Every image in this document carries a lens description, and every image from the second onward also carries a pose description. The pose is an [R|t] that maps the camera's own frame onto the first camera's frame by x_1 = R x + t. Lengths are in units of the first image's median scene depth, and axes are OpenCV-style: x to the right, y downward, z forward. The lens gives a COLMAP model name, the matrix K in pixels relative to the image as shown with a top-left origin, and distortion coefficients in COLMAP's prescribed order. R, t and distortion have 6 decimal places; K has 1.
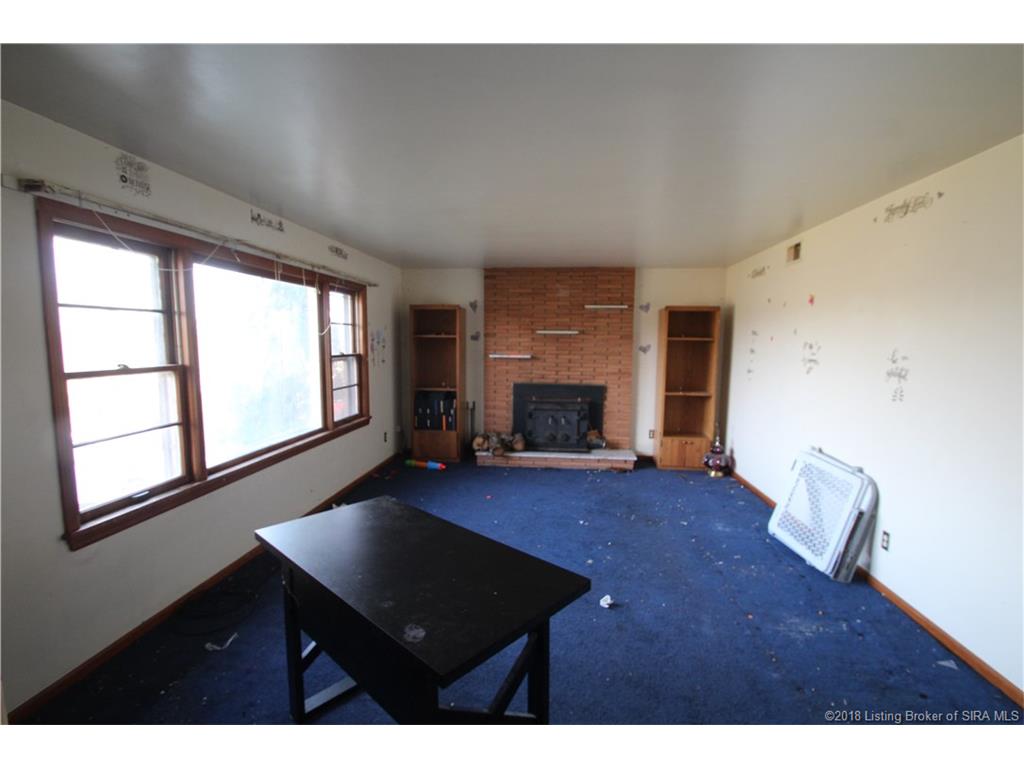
lens RADIAL K [[466.4, 0, 512.6], [0, 466.4, 385.6], [0, 0, 1]] dist [0.000408, -0.000003]
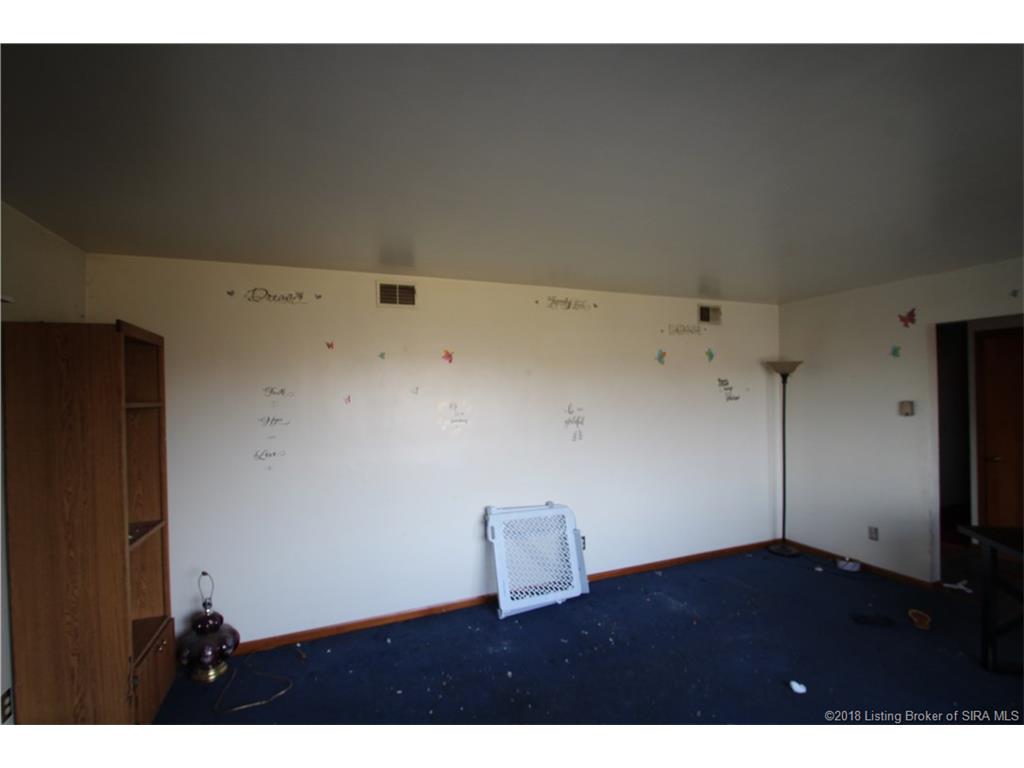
lens RADIAL K [[466.4, 0, 512.1], [0, 466.4, 387.6], [0, 0, 1]] dist [0.000408, -0.000003]
pose [[-0.467968, -0.001151, 0.883745, -0.321035], [0.096767, 0.993920, 0.052536, -0.216904], [-0.878432, 0.110102, -0.465011, 1.809265]]
